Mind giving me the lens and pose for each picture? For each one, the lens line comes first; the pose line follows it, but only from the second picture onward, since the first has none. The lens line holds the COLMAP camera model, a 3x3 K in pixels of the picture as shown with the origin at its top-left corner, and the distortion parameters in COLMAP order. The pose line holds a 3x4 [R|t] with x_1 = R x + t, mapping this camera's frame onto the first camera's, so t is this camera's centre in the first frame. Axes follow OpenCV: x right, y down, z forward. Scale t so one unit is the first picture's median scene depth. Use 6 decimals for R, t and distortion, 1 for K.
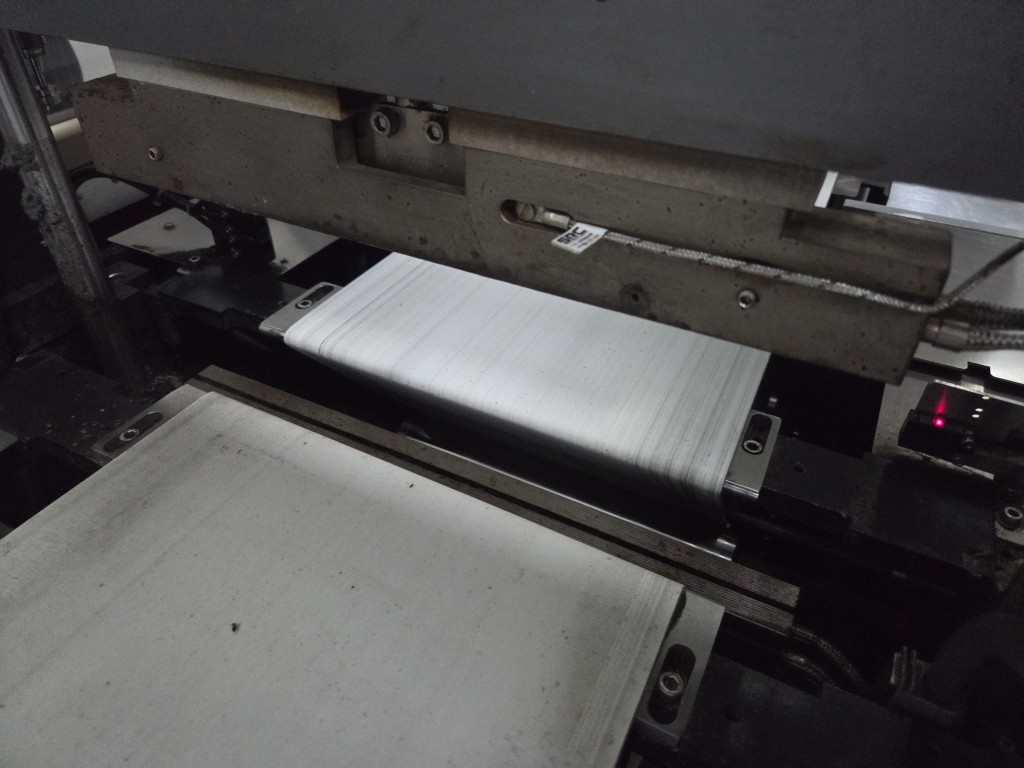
lens RADIAL K [[708.0, 0, 505.9], [0, 708.0, 383.0], [0, 0, 1]] dist [0.062591, -0.073117]
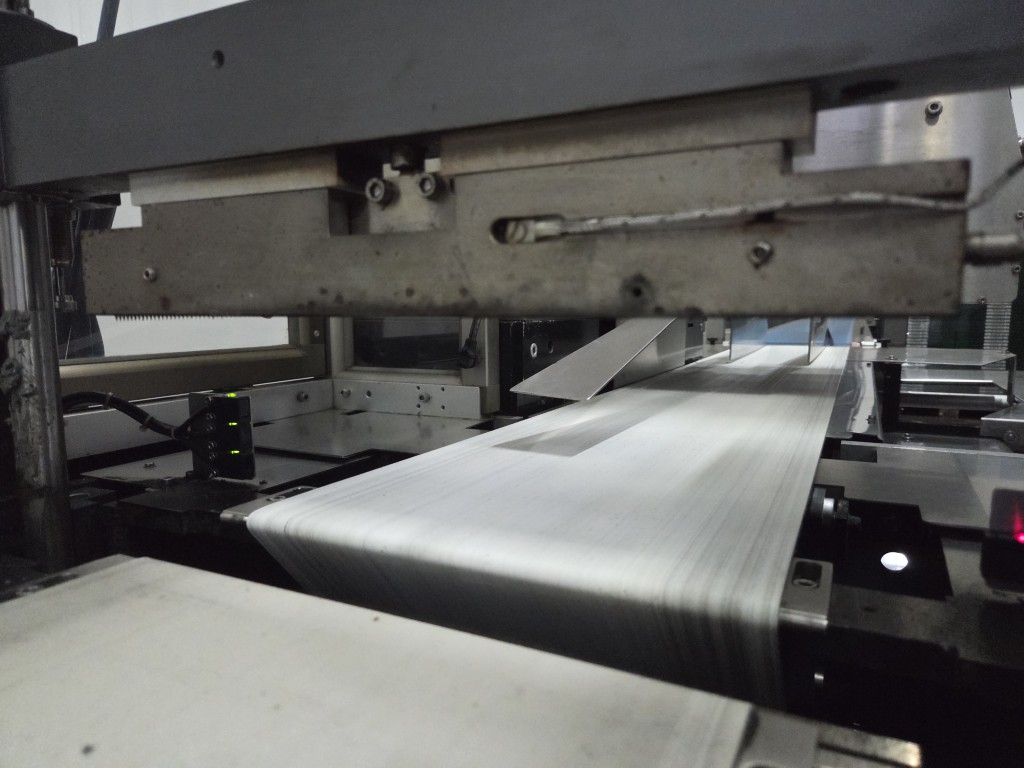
lens RADIAL K [[702.5, 0, 512.0], [0, 702.5, 384.0], [0, 0, 1]] dist [0.076141, -0.083763]
pose [[0.999890, -0.005406, 0.013830, 0.005623], [0.011810, 0.854076, -0.520014, 0.320941], [-0.009001, 0.520120, 0.854046, 0.206875]]
